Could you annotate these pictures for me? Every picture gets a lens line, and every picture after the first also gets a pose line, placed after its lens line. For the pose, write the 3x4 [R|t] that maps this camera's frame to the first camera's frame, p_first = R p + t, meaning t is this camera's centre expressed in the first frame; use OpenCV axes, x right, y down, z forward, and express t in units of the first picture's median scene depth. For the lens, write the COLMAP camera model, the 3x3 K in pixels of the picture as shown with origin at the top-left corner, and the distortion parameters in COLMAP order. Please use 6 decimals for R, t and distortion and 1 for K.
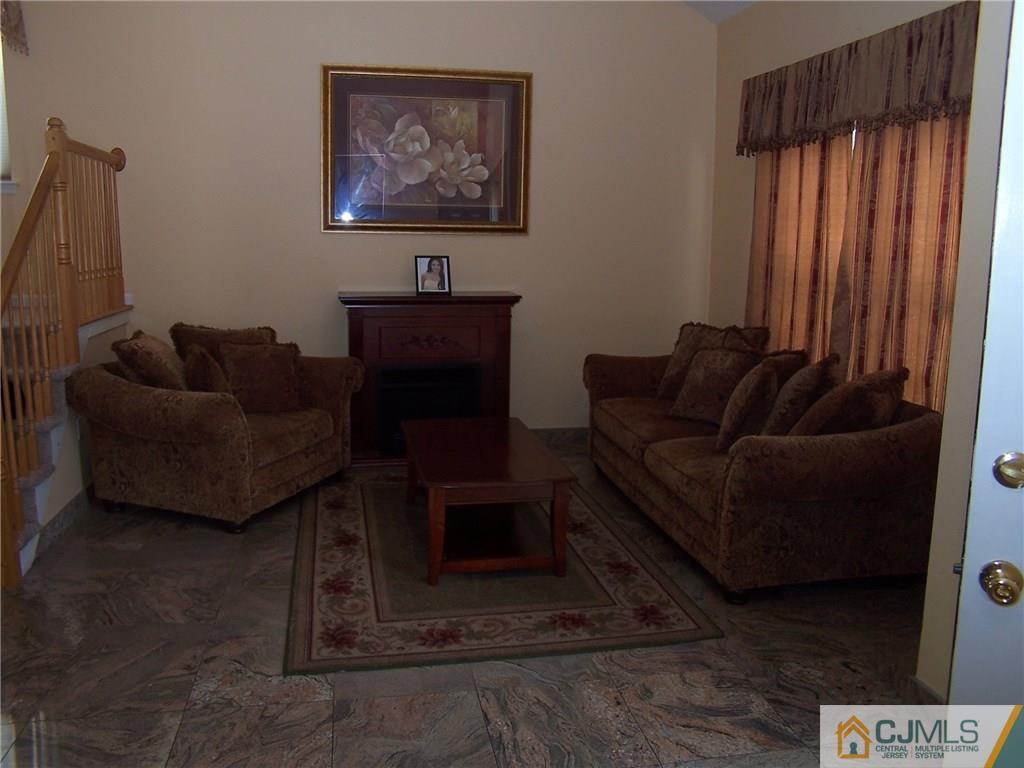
lens RADIAL K [[840.1, 0, 504.3], [0, 840.1, 382.5], [0, 0, 1]] dist [-0.102271, 0.067893]
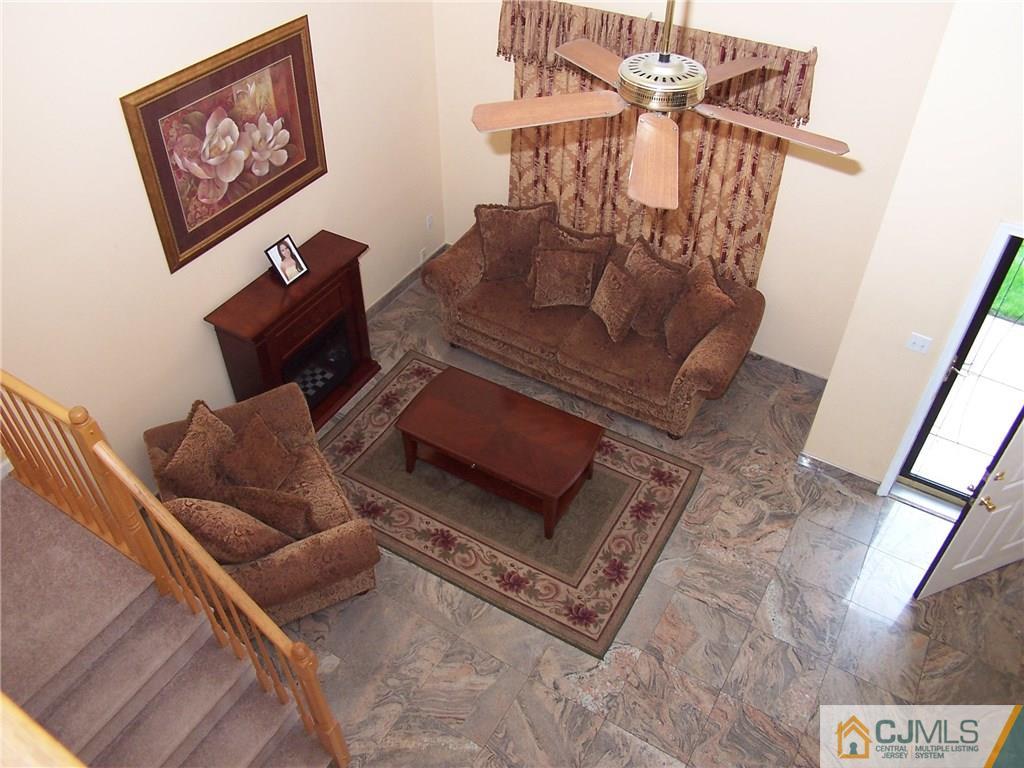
lens RADIAL K [[848.9, 0, 516.9], [0, 848.9, 378.5], [0, 0, 1]] dist [-0.097813, 0.051466]
pose [[0.653354, -0.518542, 0.551582, -0.517274], [0.126584, 0.793162, 0.595710, -0.564586], [-0.746395, -0.319388, 0.583854, 0.172371]]
